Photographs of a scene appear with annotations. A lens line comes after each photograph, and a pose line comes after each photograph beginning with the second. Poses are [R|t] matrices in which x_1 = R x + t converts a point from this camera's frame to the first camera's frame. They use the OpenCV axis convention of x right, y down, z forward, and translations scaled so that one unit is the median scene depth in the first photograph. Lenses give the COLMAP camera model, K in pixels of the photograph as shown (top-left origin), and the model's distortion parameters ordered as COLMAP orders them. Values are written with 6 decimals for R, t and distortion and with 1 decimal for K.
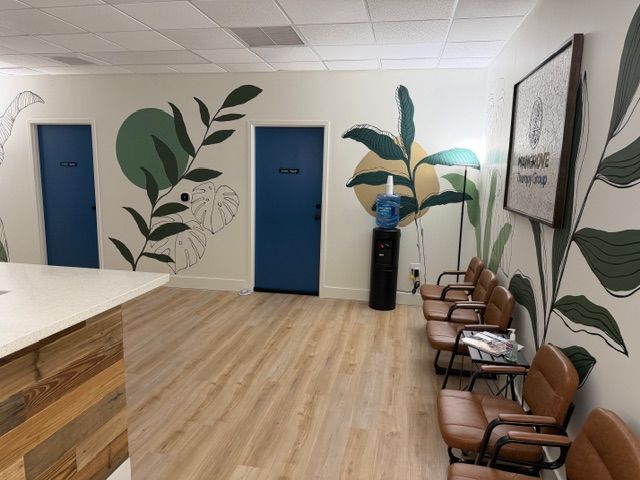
lens RADIAL K [[443.9, 0, 320.0], [0, 443.9, 240.0], [0, 0, 1]] dist [0.075931, -0.131793]
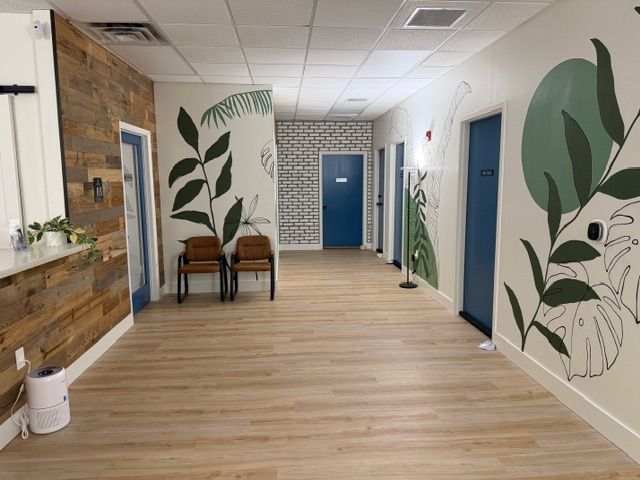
lens RADIAL K [[443.9, 0, 320.0], [0, 443.9, 240.0], [0, 0, 1]] dist [0.075931, -0.131793]
pose [[0.263261, 0.106614, -0.958815, 0.075698], [-0.140421, 0.987525, 0.071252, -0.079332], [0.954450, 0.115880, 0.274948, 0.592166]]
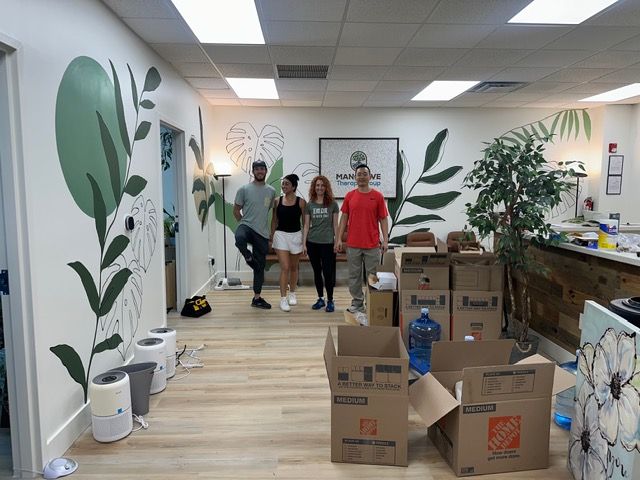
lens RADIAL K [[443.9, 0, 320.0], [0, 443.9, 240.0], [0, 0, 1]] dist [0.075931, -0.131793]
pose [[-0.225497, -0.134461, 0.964920, -0.941411], [0.144033, 0.974945, 0.169517, -0.138921], [-0.963538, 0.177206, -0.200481, 0.875752]]
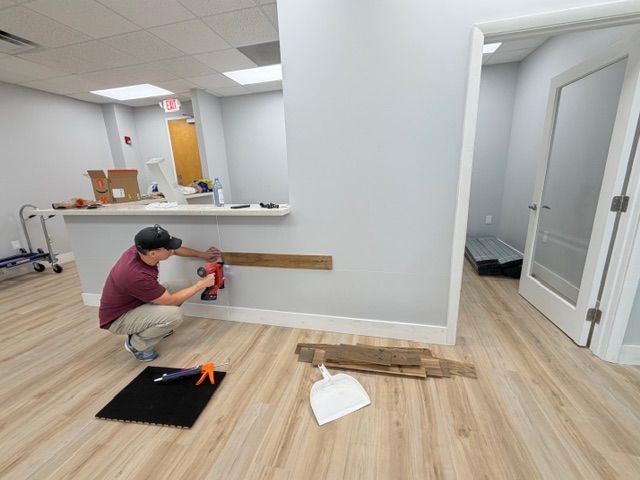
lens RADIAL K [[261.5, 0, 320.0], [0, 261.5, 240.0], [0, 0, 1]] dist [0.000902, 0.000106]
pose [[-0.998830, 0.001445, 0.048330, -0.641962], [0.020487, 0.918043, 0.395951, -0.091940], [-0.043797, 0.396478, -0.916999, 0.780773]]
